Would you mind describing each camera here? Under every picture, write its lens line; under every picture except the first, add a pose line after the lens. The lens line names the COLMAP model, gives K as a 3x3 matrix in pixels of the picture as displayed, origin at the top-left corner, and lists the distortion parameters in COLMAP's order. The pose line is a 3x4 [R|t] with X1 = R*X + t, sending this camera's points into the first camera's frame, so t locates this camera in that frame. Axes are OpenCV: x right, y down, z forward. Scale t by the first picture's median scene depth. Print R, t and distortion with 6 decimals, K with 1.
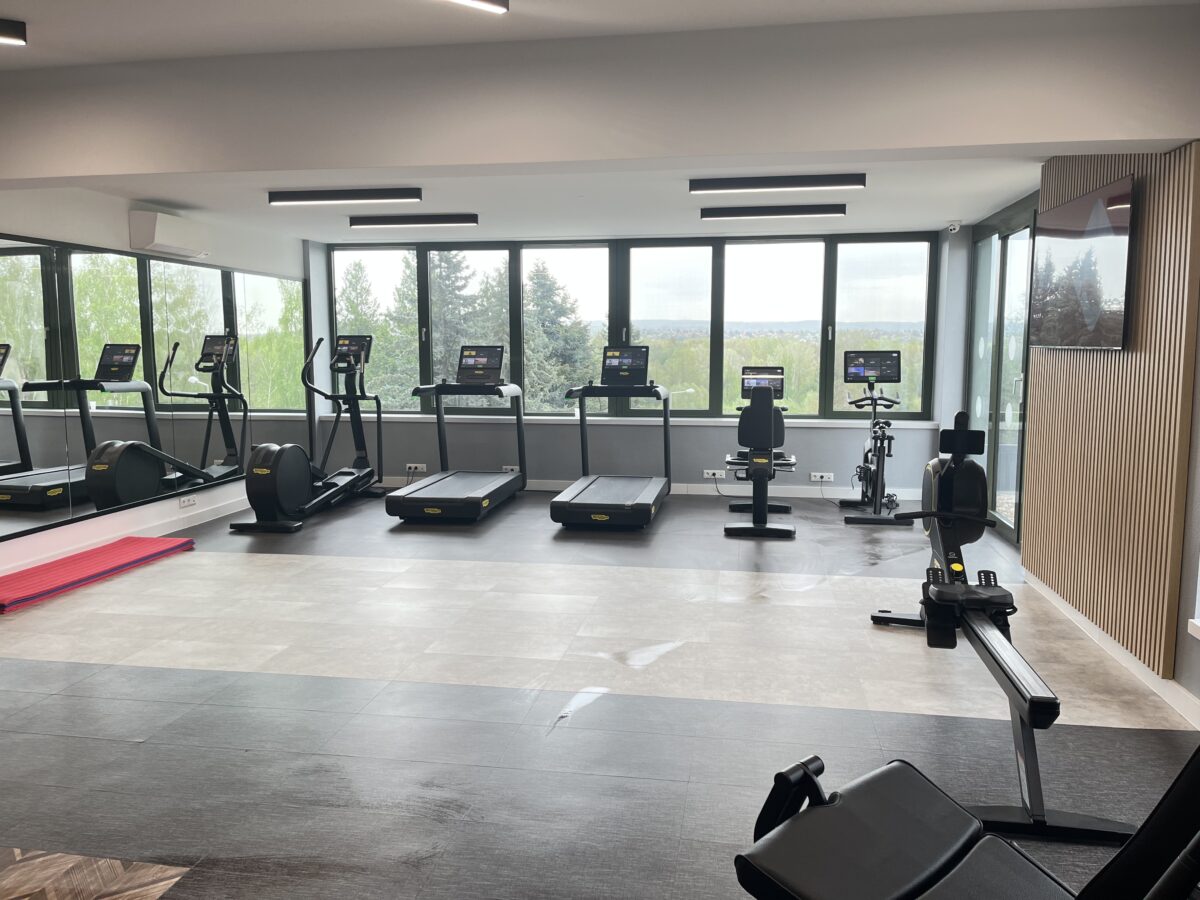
lens RADIAL K [[905.2, 0, 594.3], [0, 905.2, 447.6], [0, 0, 1]] dist [0.067055, -0.086067]
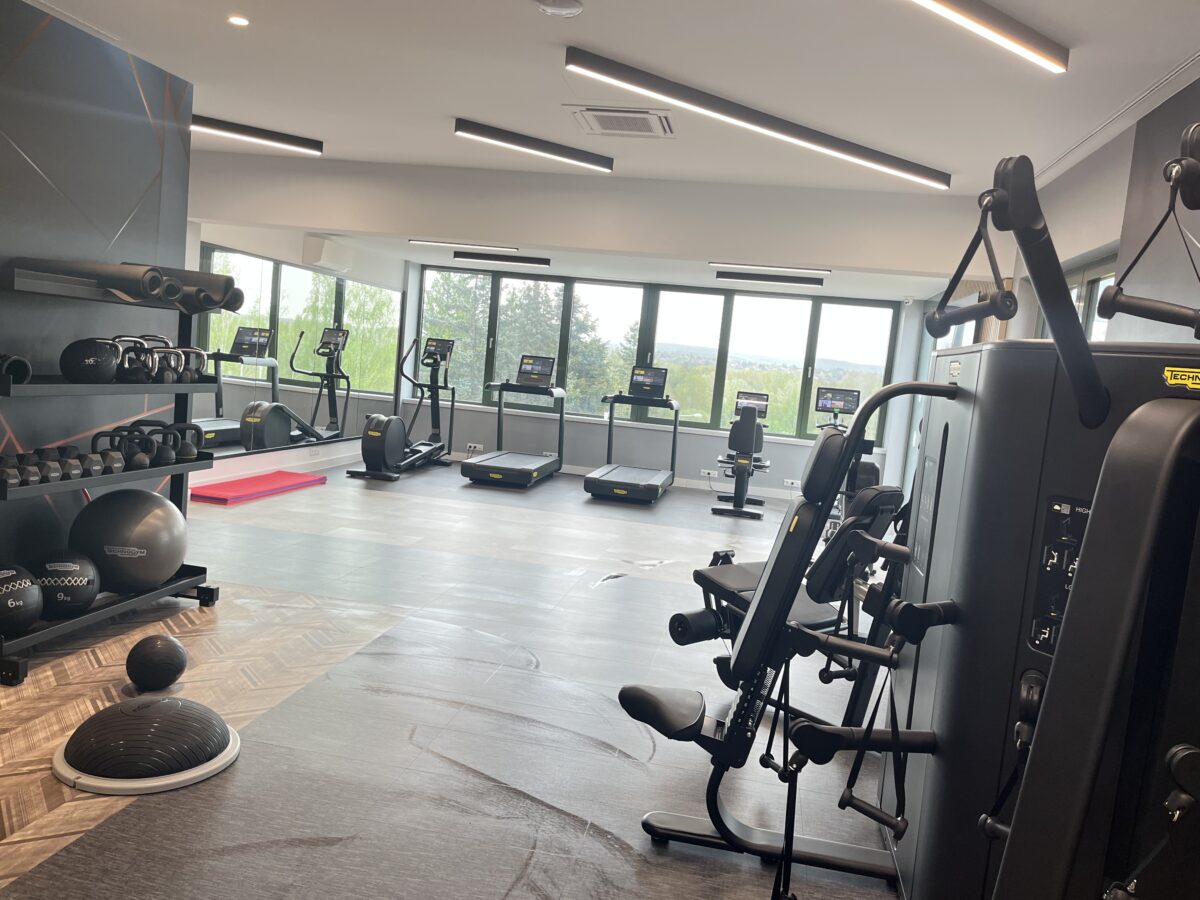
lens RADIAL K [[905.2, 0, 594.3], [0, 905.2, 447.6], [0, 0, 1]] dist [0.067055, -0.086067]
pose [[0.995396, 0.095703, -0.005209, -0.025756], [-0.095783, 0.995234, -0.018313, 0.032621], [0.003432, 0.018728, 0.999819, -0.283154]]
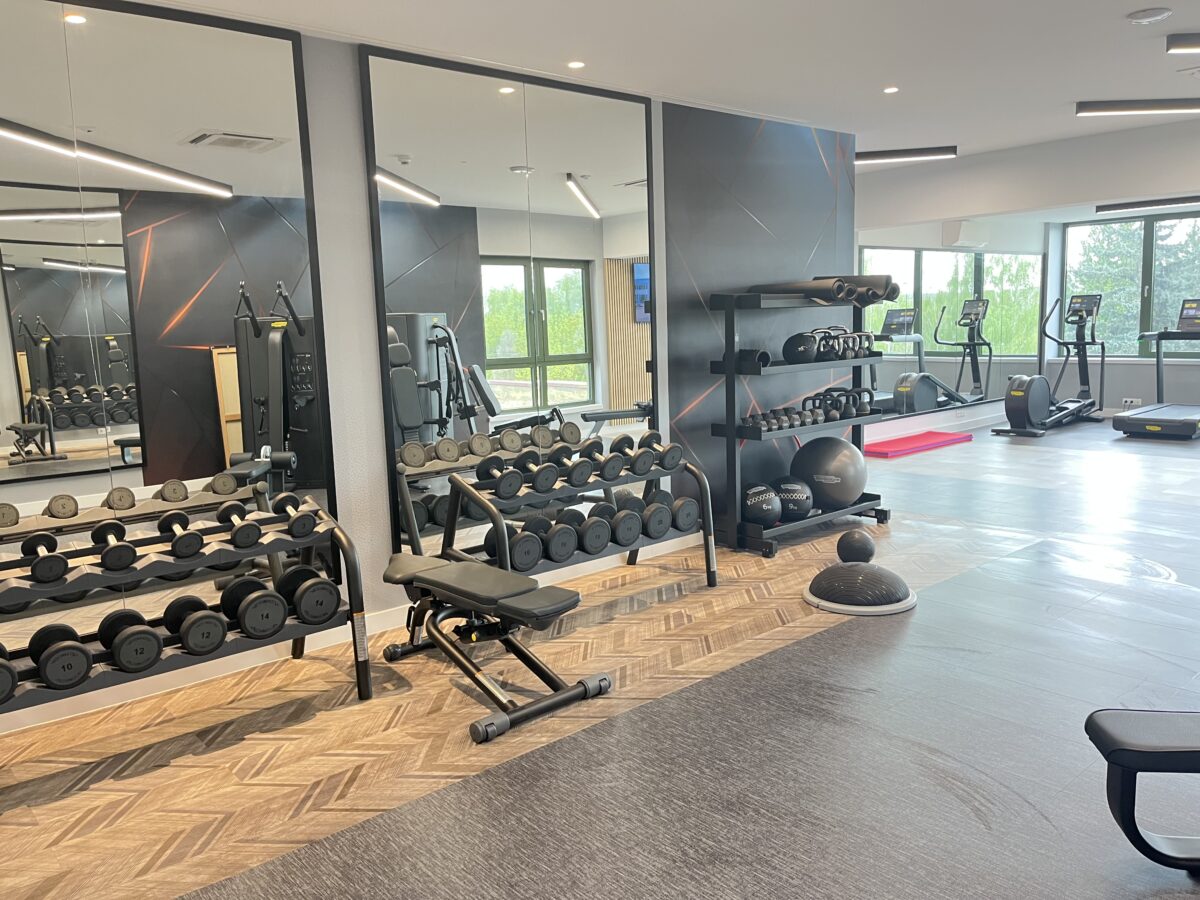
lens RADIAL K [[905.2, 0, 594.3], [0, 905.2, 447.6], [0, 0, 1]] dist [0.067055, -0.086067]
pose [[0.774212, 0.062011, -0.629881, 0.027026], [-0.036601, 0.997910, 0.053255, 0.048092], [0.631867, -0.018177, 0.774863, -0.445650]]
